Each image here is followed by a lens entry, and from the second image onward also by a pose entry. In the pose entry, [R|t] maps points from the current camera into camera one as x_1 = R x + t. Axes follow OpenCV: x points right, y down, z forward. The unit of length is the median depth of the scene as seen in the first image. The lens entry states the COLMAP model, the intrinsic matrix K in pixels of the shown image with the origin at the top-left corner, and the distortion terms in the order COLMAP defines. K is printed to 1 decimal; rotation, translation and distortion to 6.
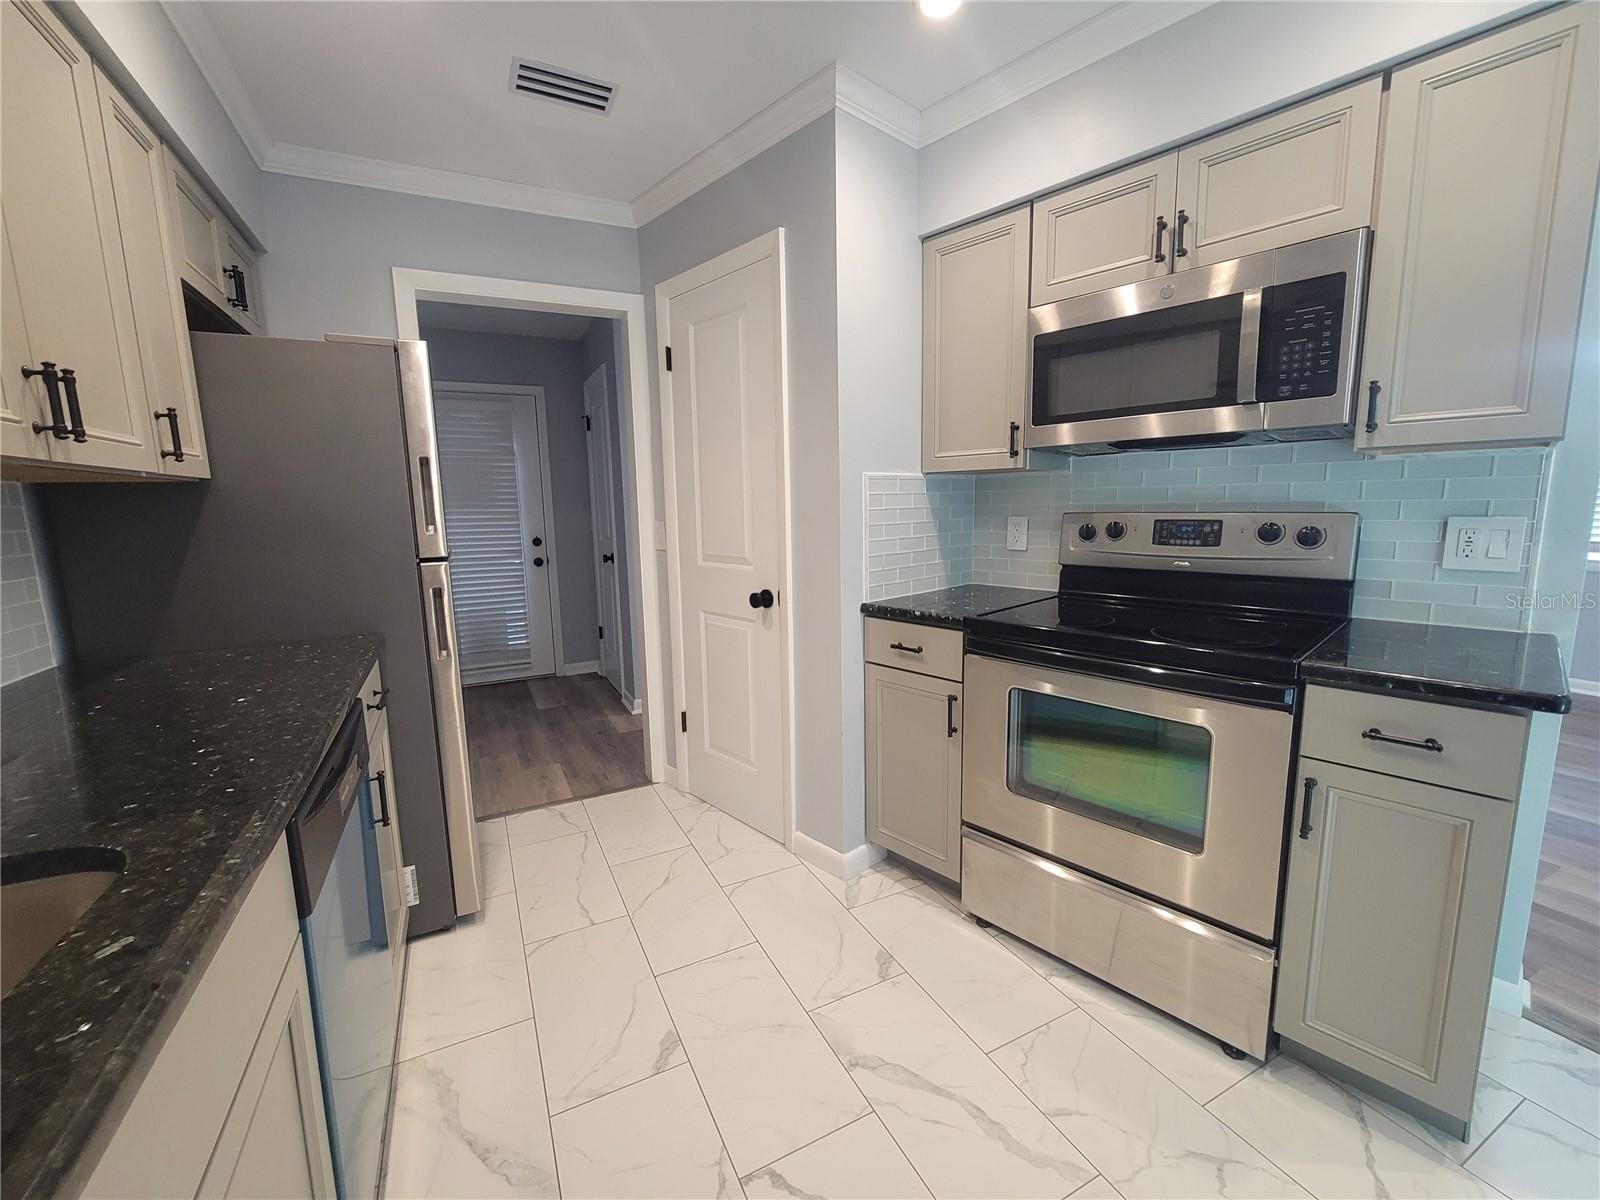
lens RADIAL K [[658.7, 0, 789.1], [0, 658.7, 595.3], [0, 0, 1]] dist [-0.002335, -0.000058]
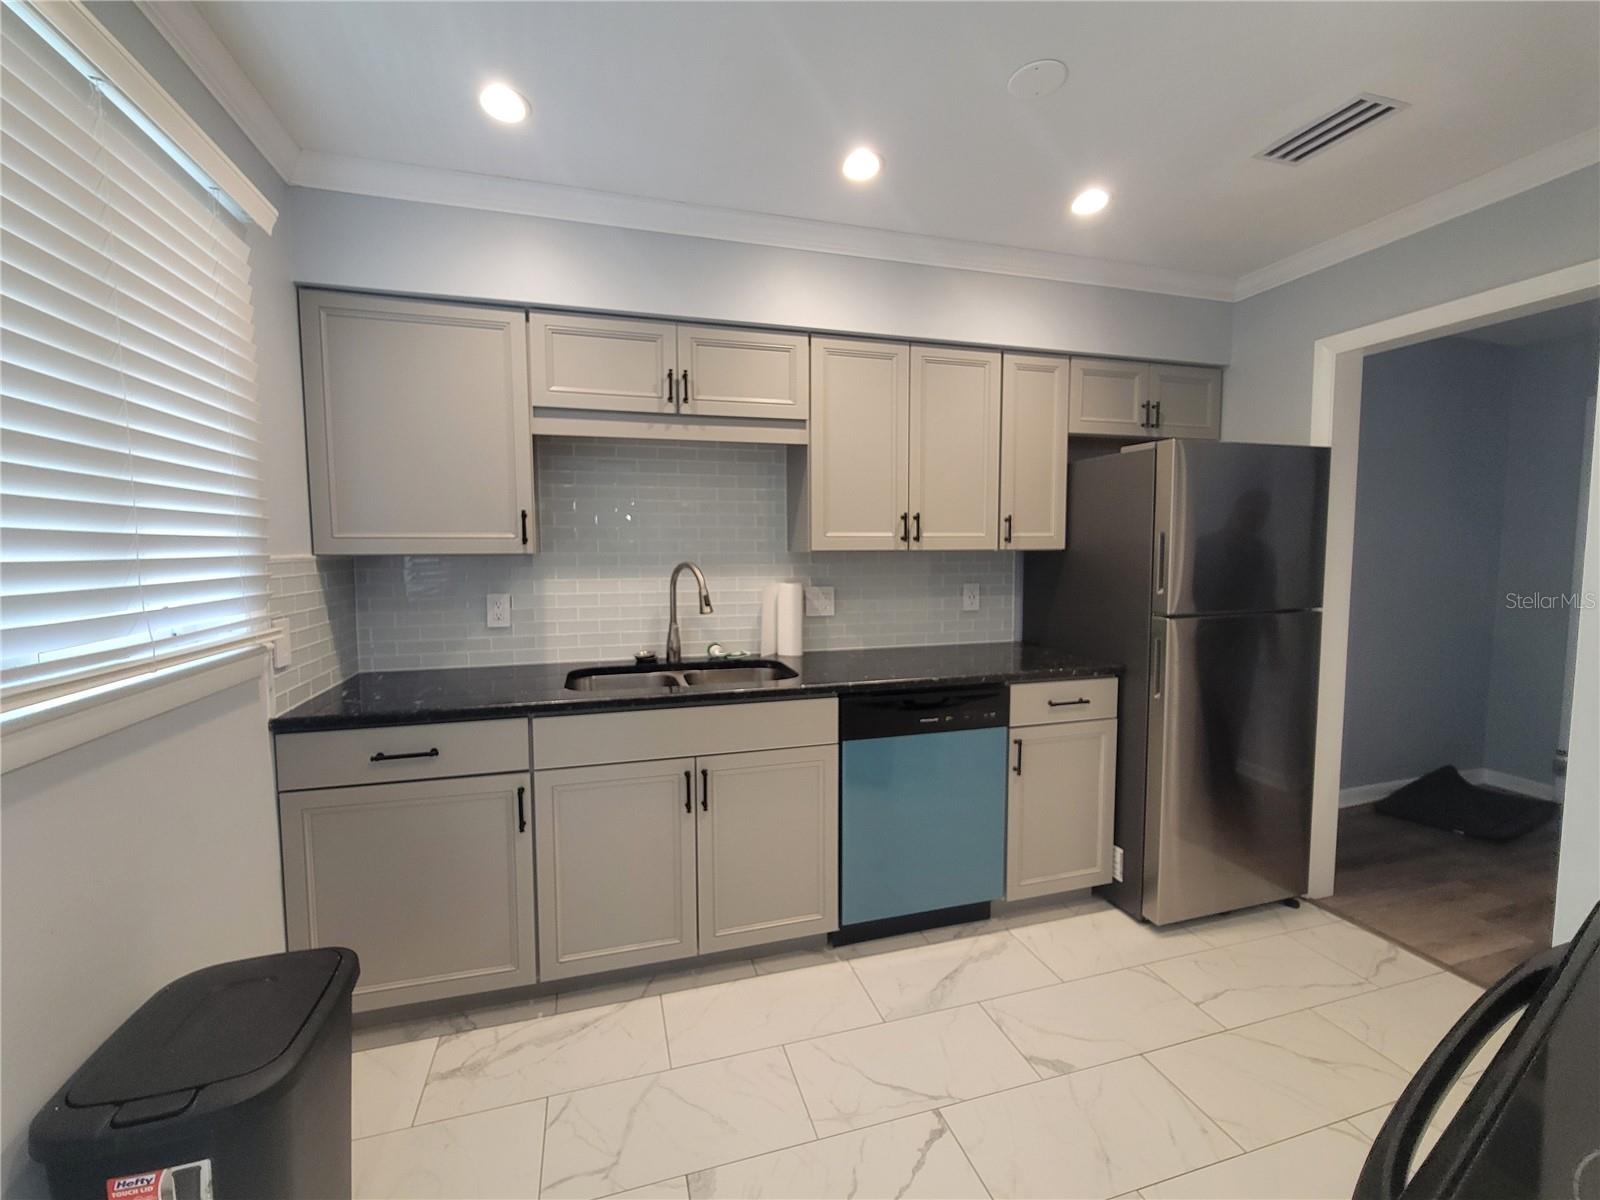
lens RADIAL K [[658.7, 0, 789.1], [0, 658.7, 595.3], [0, 0, 1]] dist [-0.002335, -0.000058]
pose [[-0.174160, 0.097037, -0.979925, 0.794112], [-0.135251, 0.983344, 0.121414, -0.150212], [0.975385, 0.153681, -0.158135, 0.535138]]
